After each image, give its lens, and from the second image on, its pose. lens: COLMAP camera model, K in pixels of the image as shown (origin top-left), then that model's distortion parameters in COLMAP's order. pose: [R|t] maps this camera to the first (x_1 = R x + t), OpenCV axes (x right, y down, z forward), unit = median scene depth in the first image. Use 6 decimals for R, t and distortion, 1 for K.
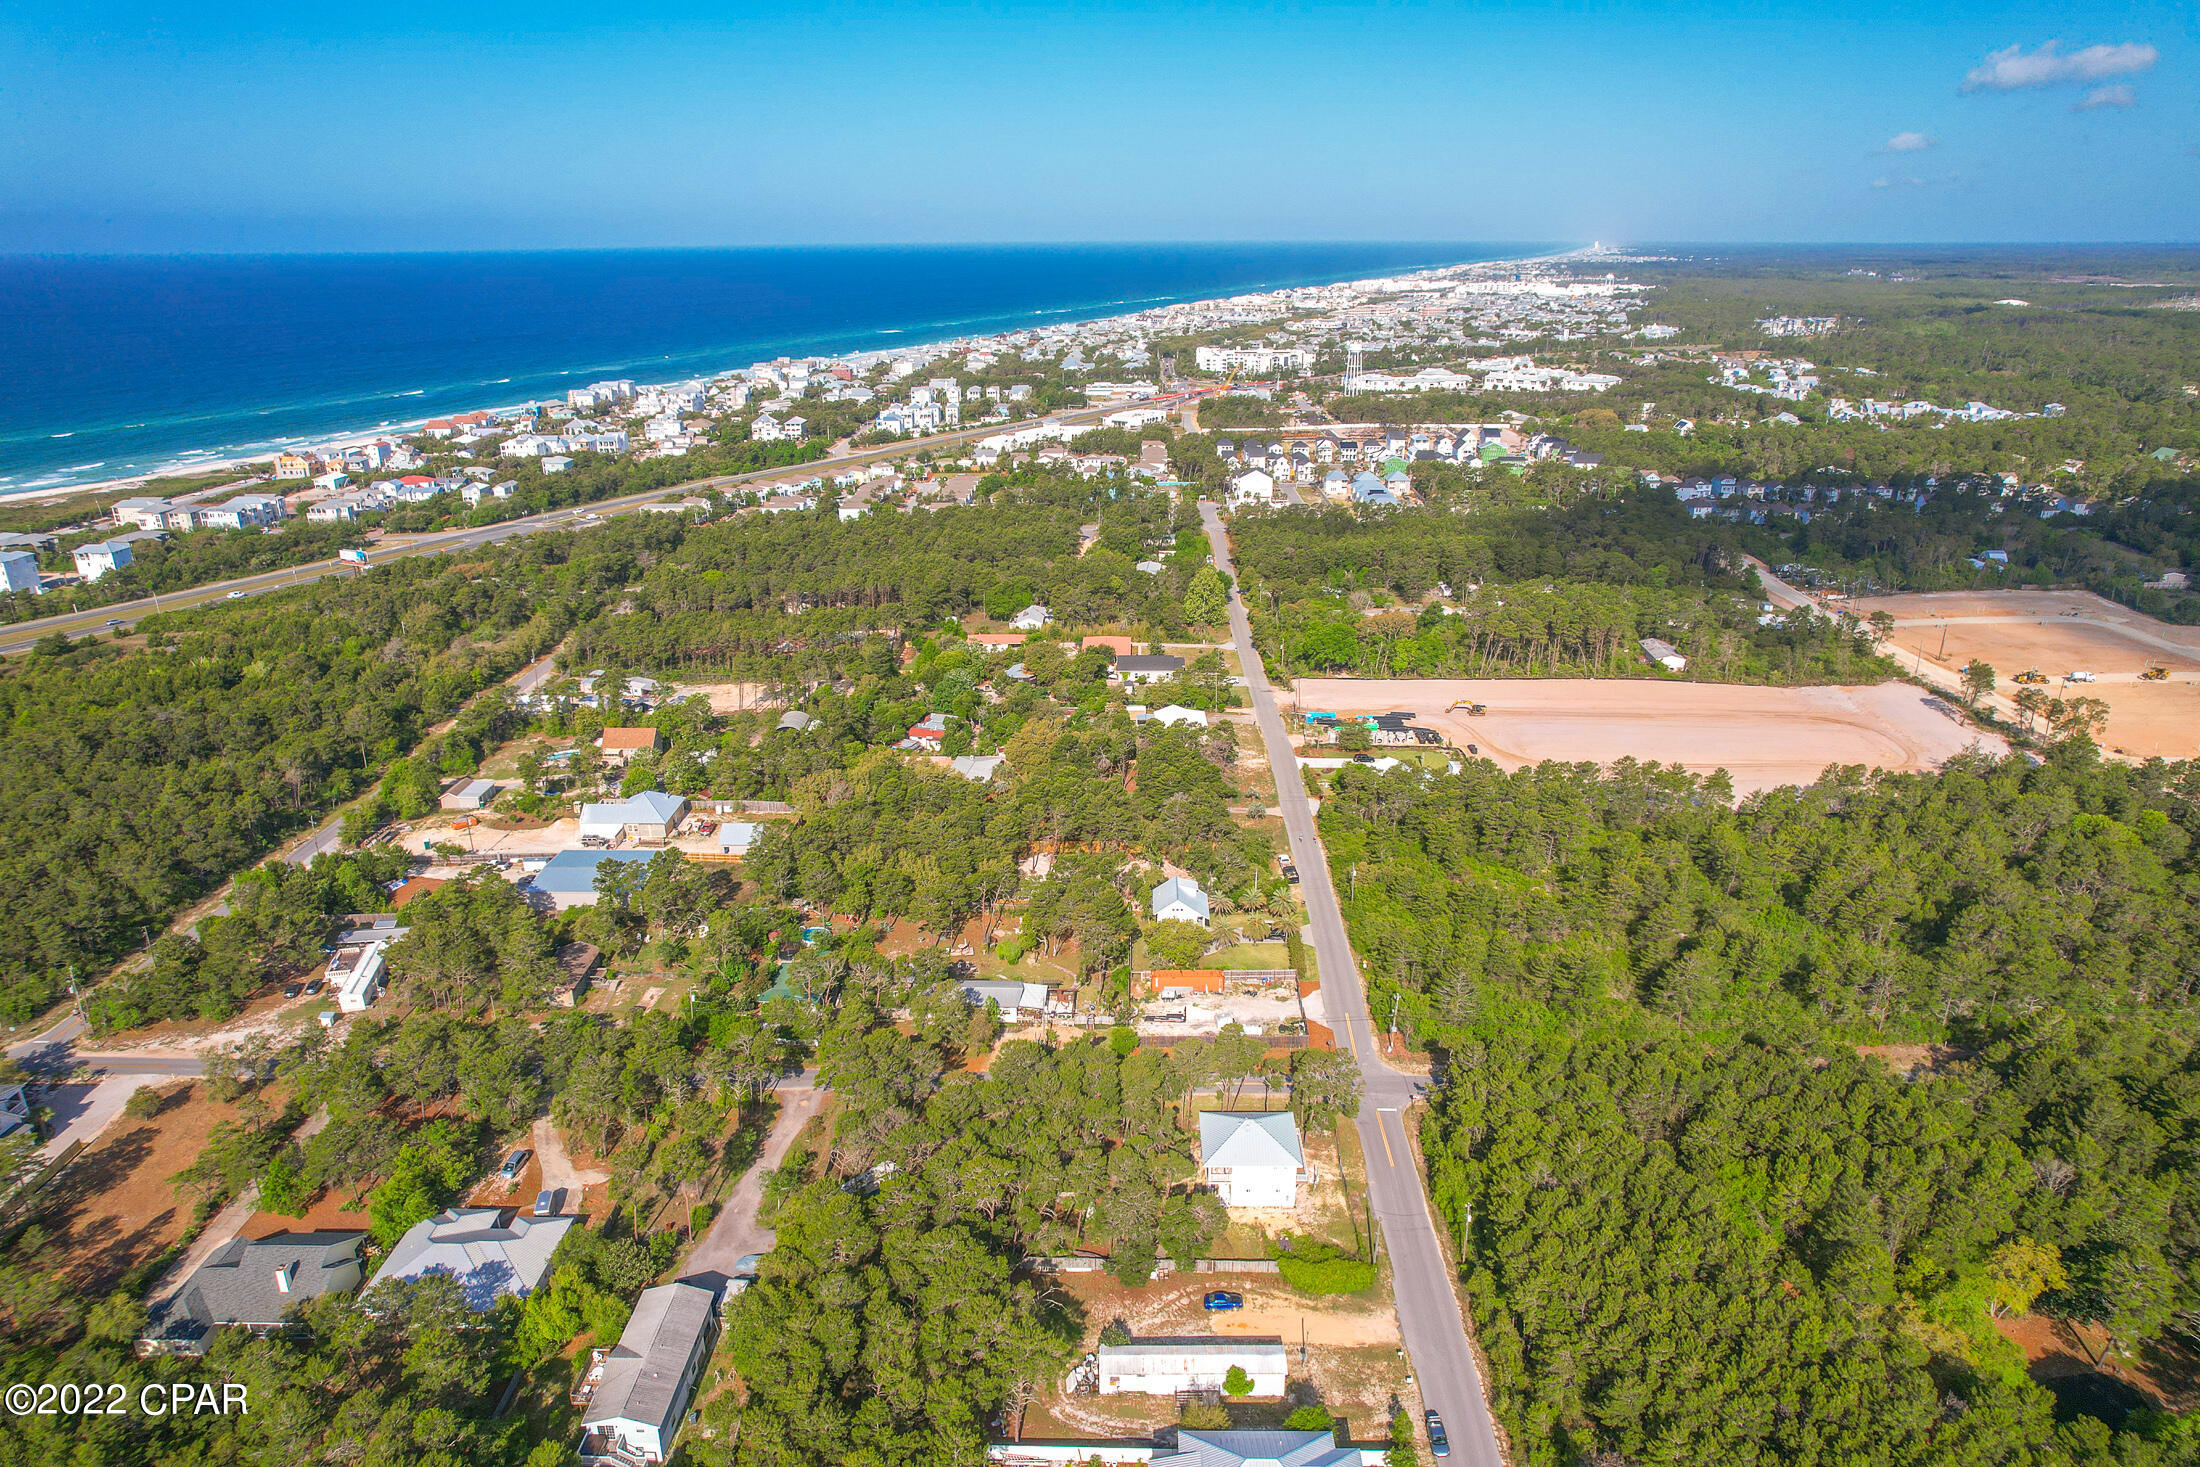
lens RADIAL K [[1389.9, 0, 1100.0], [0, 1389.9, 733.5], [0, 0, 1]] dist [-0.047813, 0.003735]
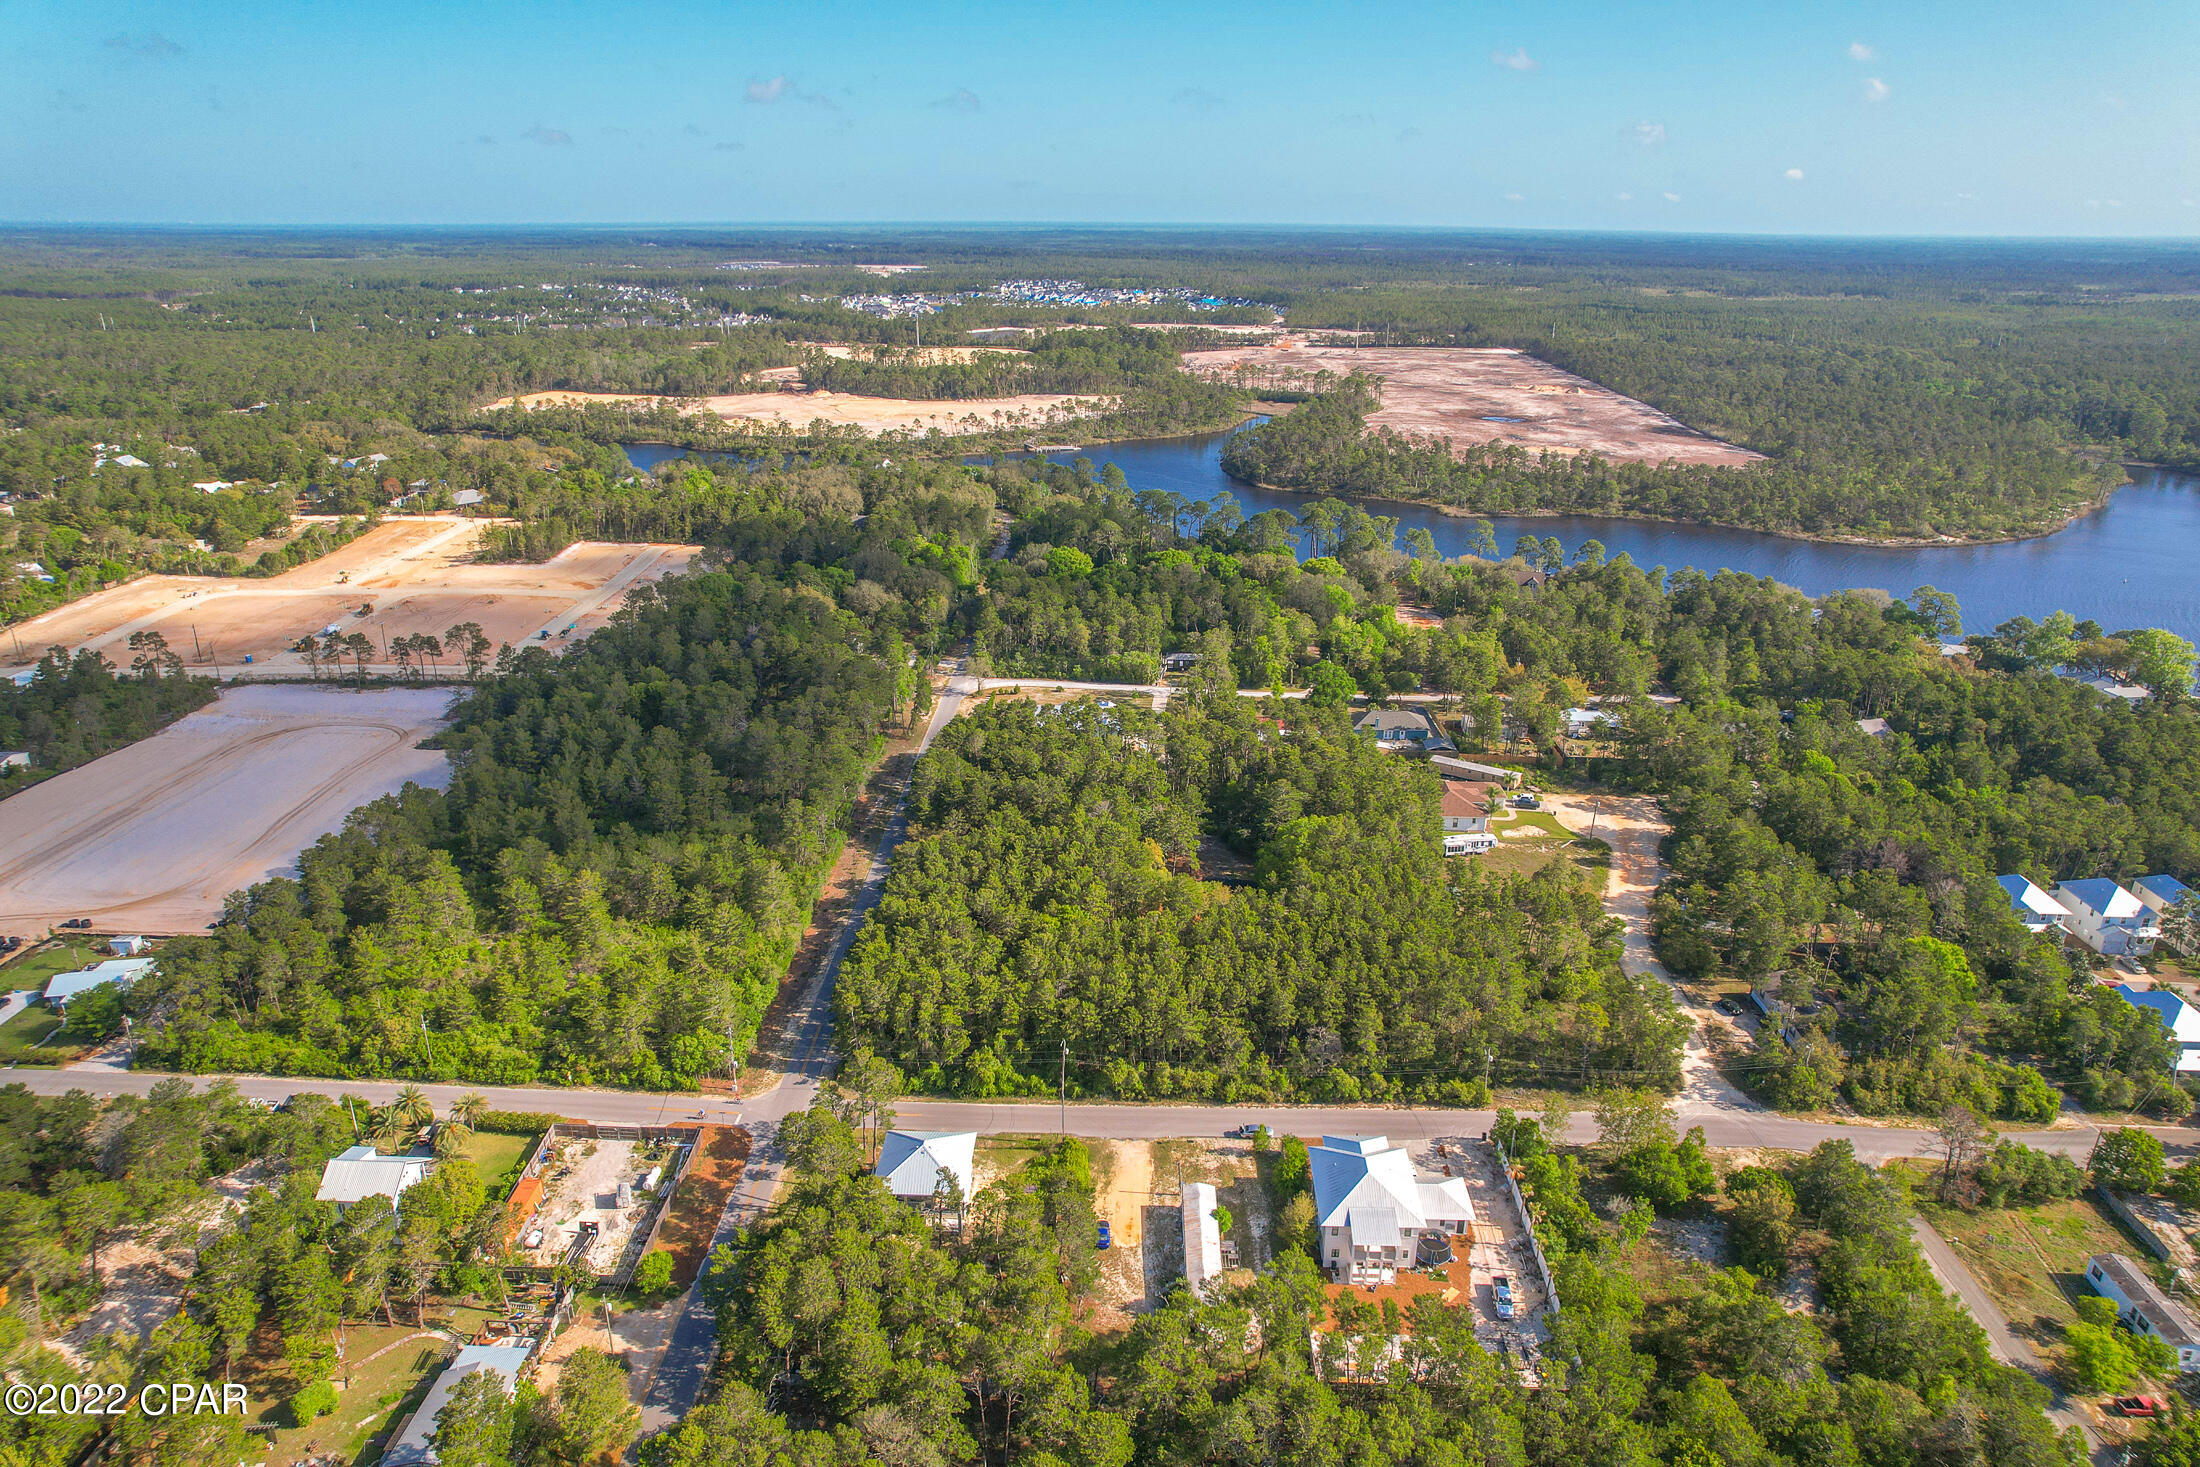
lens RADIAL K [[1395.1, 0, 1107.8], [0, 1395.1, 733.9], [0, 0, 1]] dist [-0.069863, 0.061058]
pose [[-0.000498, -0.338701, 0.940894, -0.586210], [0.330951, 0.887817, 0.319770, -0.199393], [-0.943648, 0.311549, 0.111651, 0.576574]]
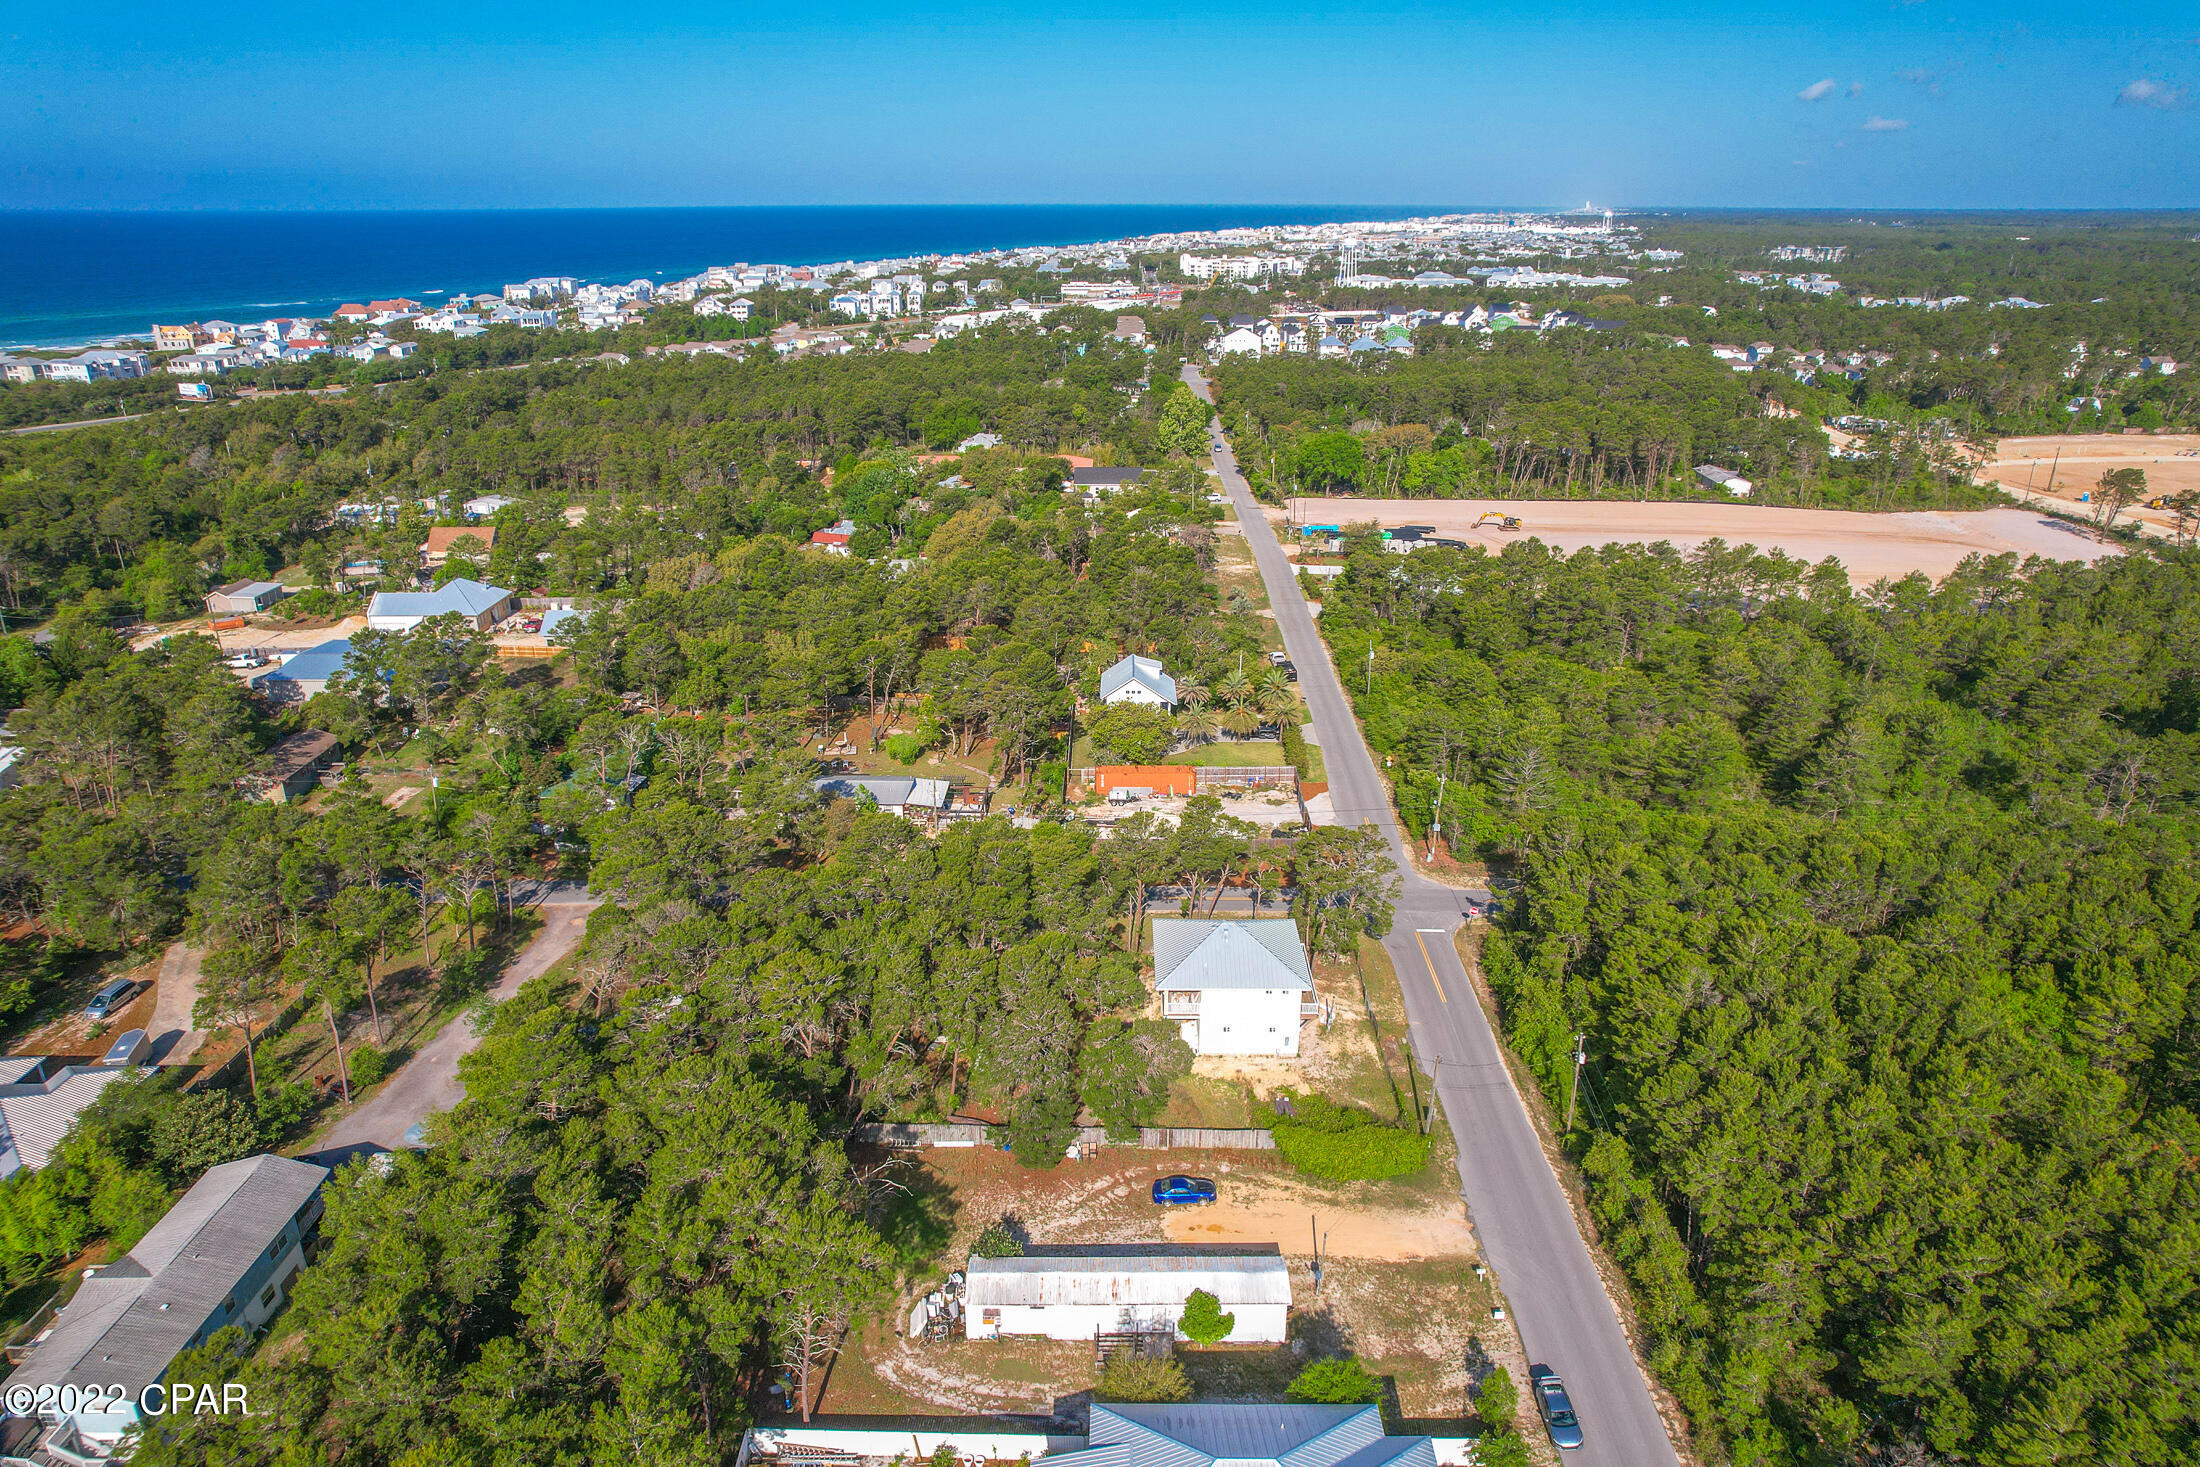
lens RADIAL K [[1395.1, 0, 1107.8], [0, 1395.1, 733.9], [0, 0, 1]] dist [-0.069863, 0.061058]
pose [[0.999844, 0.004573, 0.017070, 0.033654], [-0.004980, 0.999702, 0.023903, 0.148331], [-0.016956, -0.023984, 0.999569, 0.297849]]
